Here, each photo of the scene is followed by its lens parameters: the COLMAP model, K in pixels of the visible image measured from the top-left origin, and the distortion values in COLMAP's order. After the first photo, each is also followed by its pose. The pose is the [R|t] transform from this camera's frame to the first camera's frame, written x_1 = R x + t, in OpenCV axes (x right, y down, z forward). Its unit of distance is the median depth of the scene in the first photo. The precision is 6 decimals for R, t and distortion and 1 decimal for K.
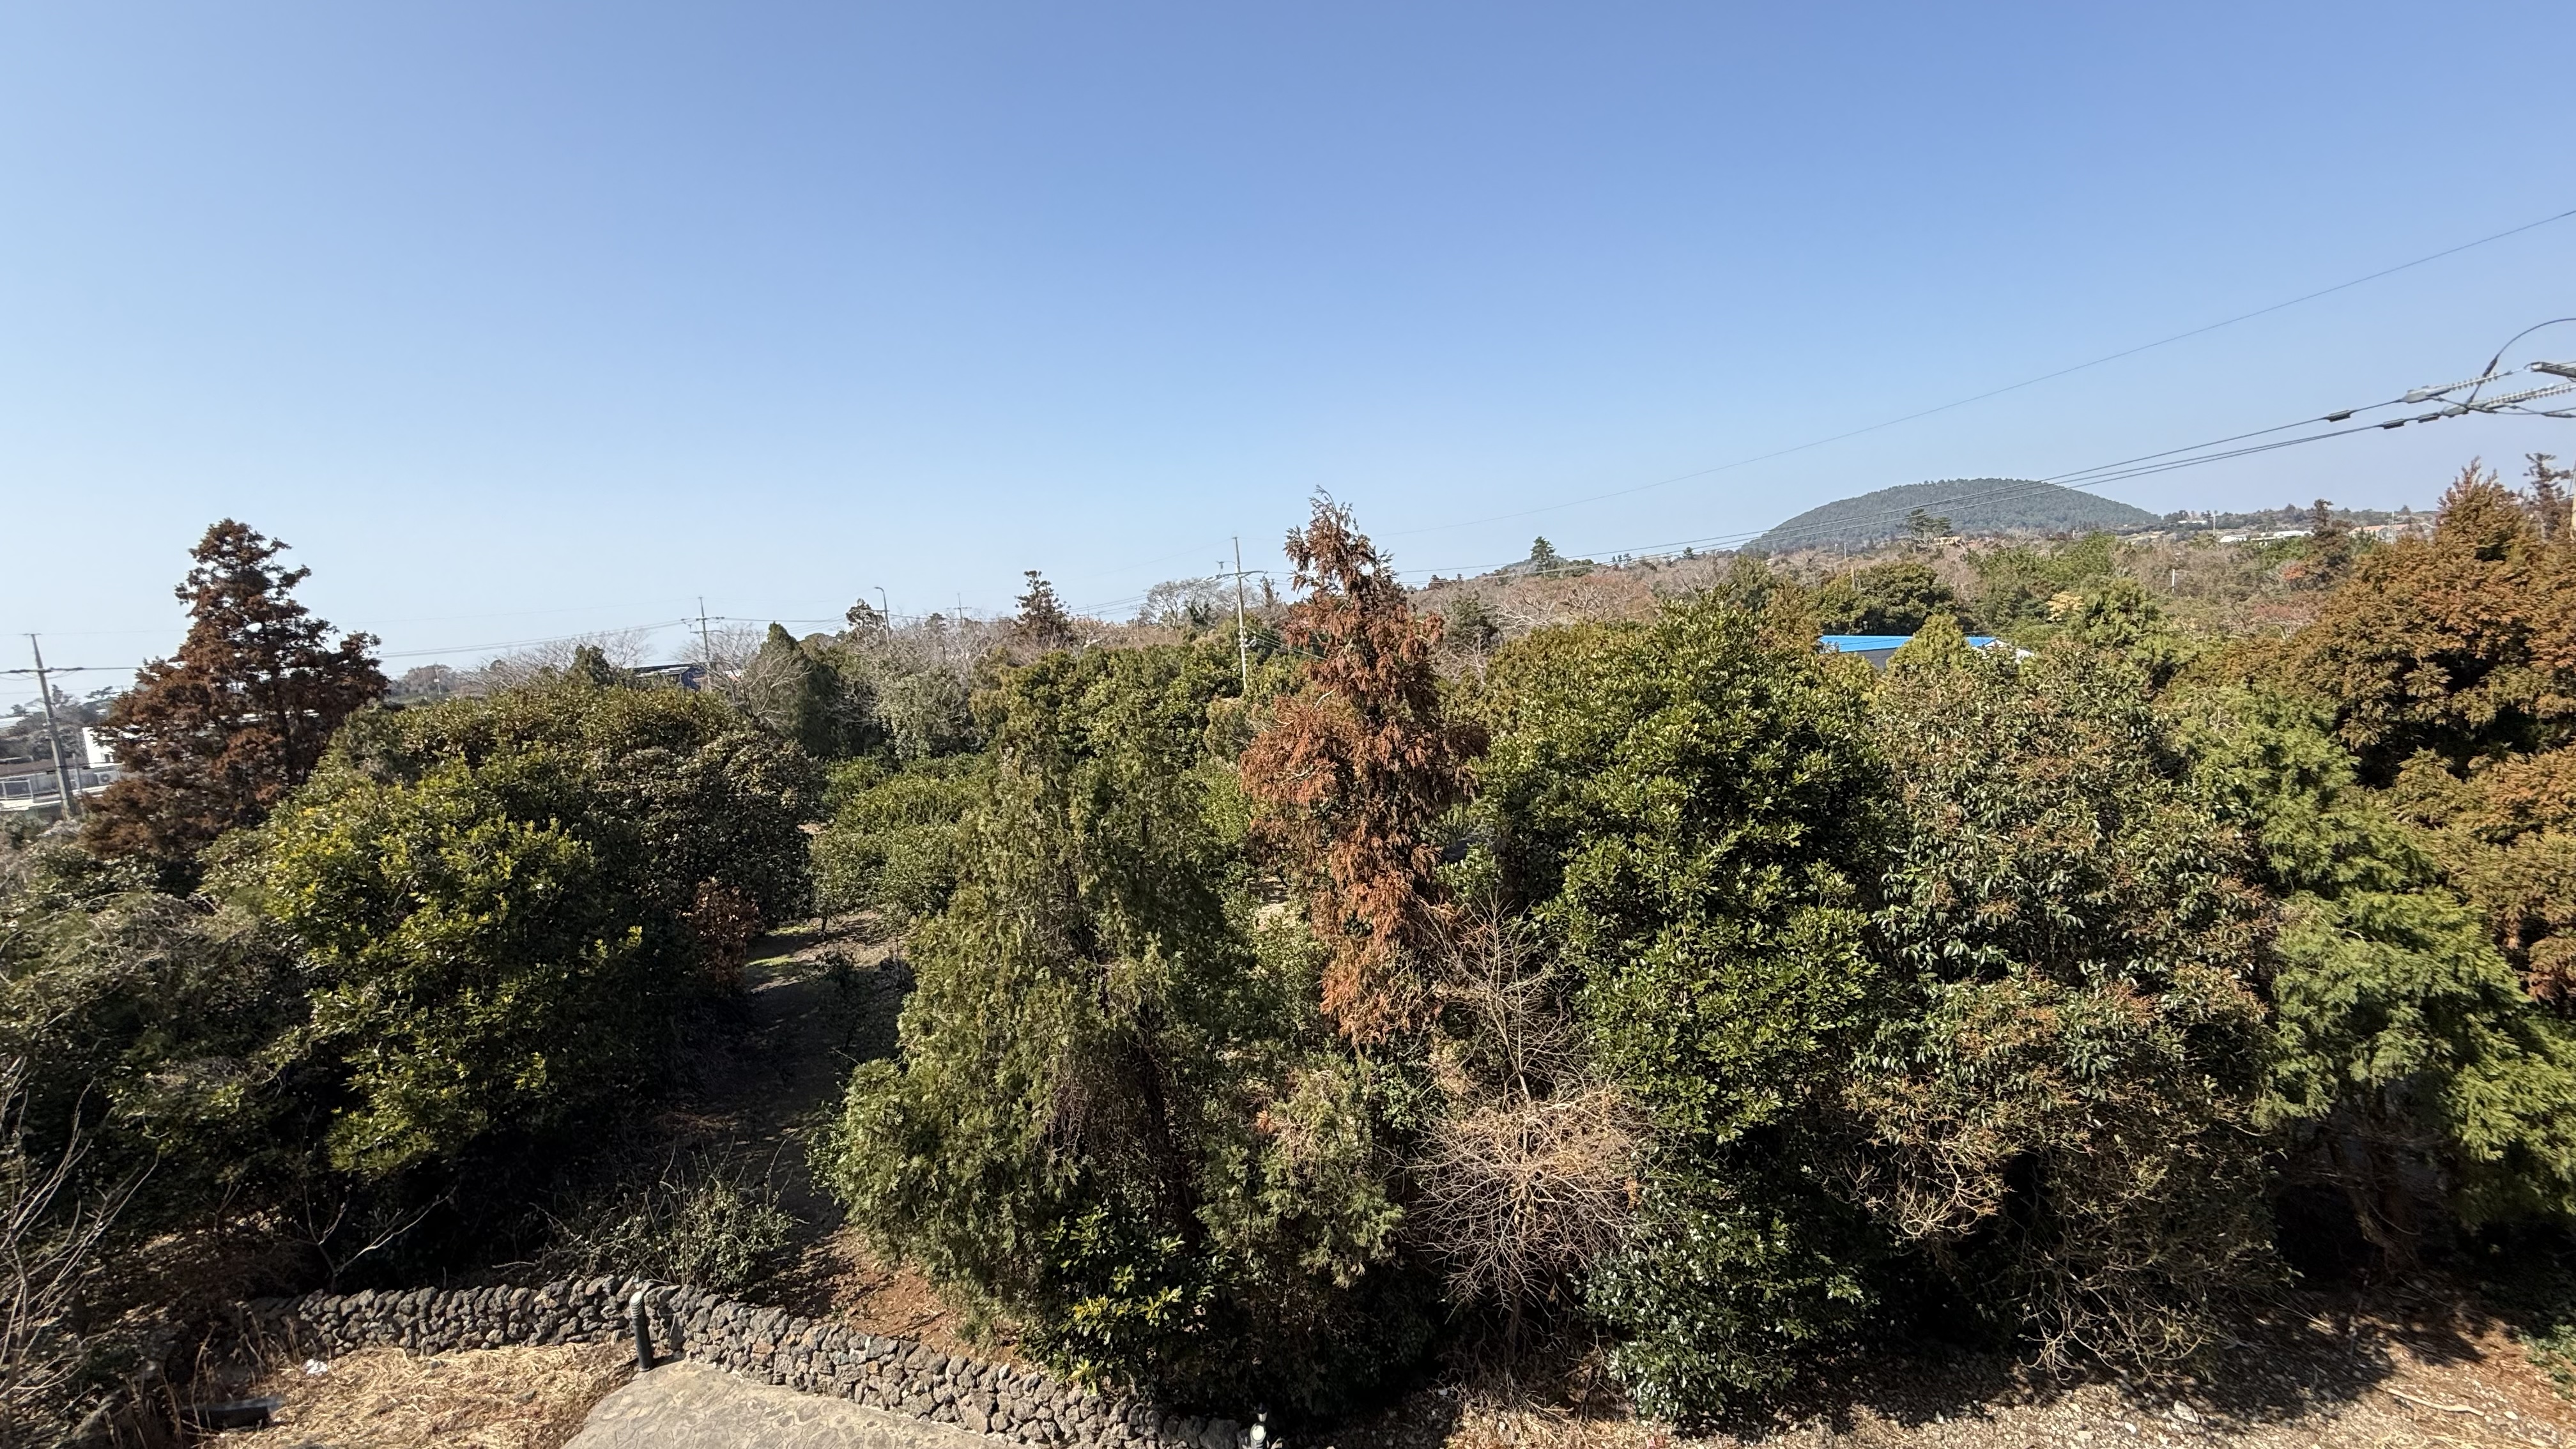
lens RADIAL K [[1033.2, 0, 1281.7], [0, 1033.2, 724.7], [0, 0, 1]] dist [-0.001047, 0.000567]
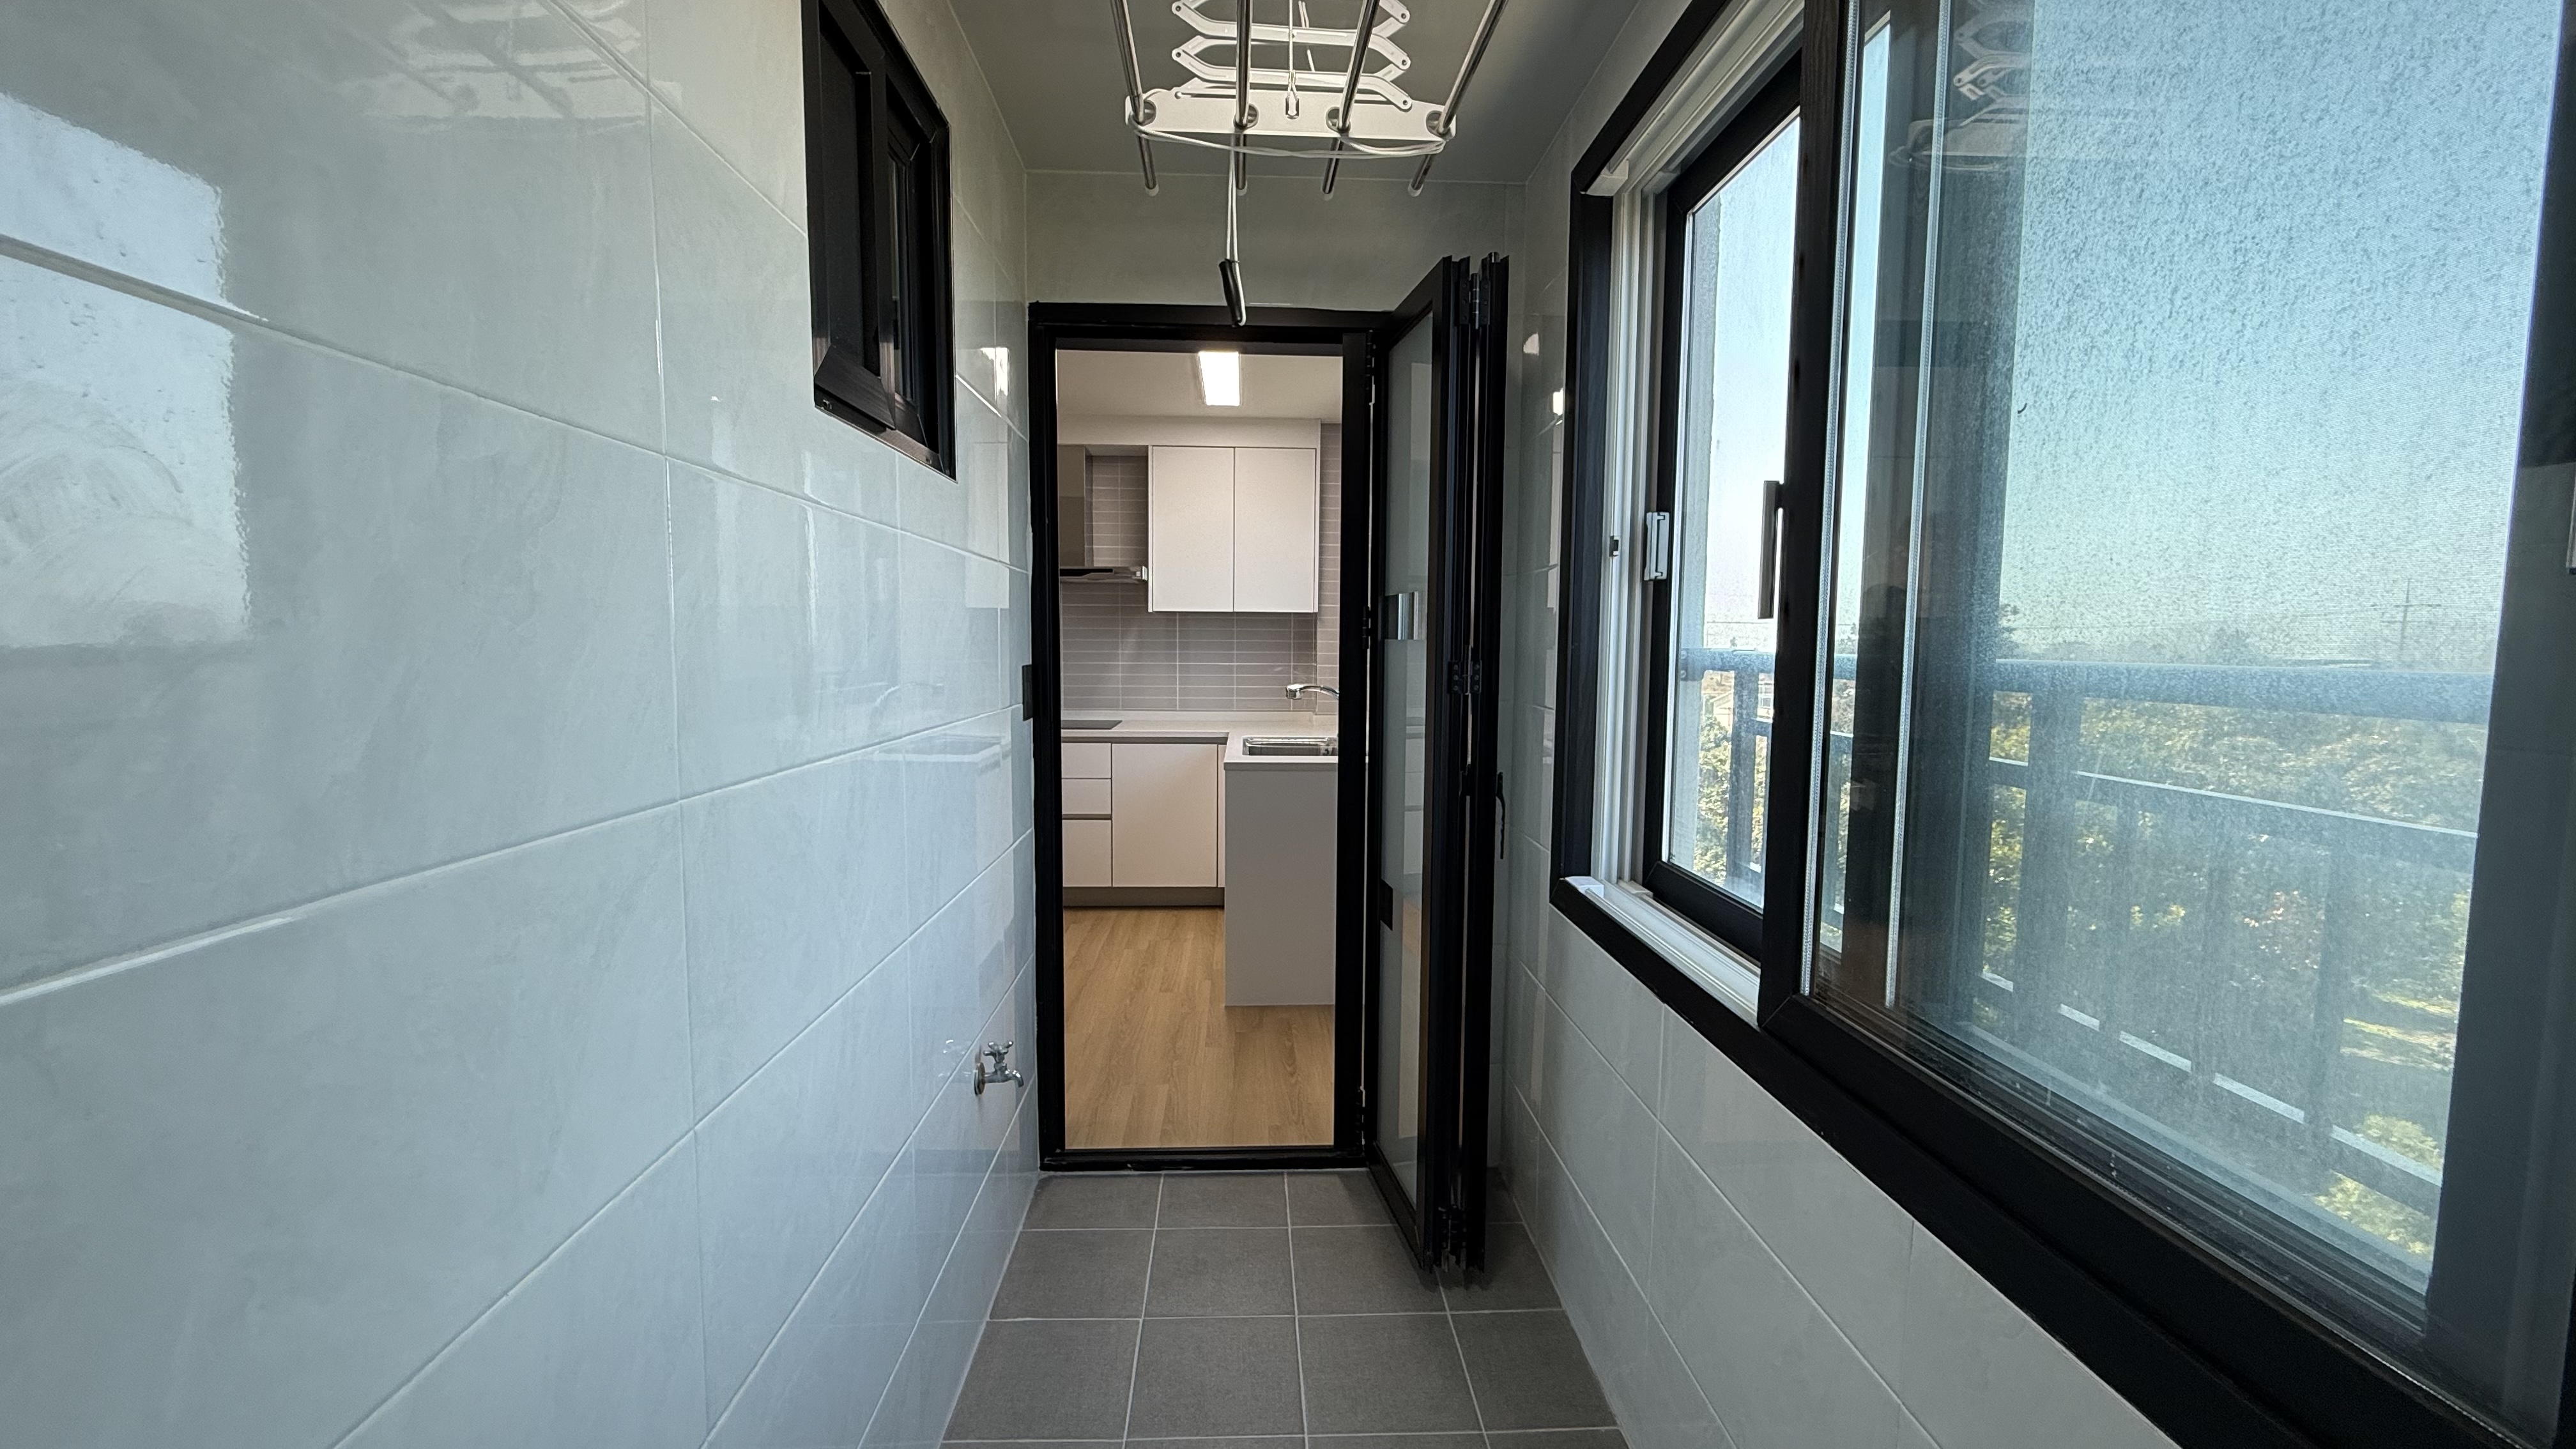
lens RADIAL K [[1033.2, 0, 1283.7], [0, 1033.2, 731.1], [0, 0, 1]] dist [-0.001047, 0.000567]
pose [[0.230945, 0.156815, -0.960246, 0.110879], [-0.129935, 0.983057, 0.129290, 0.015305], [0.964252, 0.094910, 0.247408, -0.095178]]
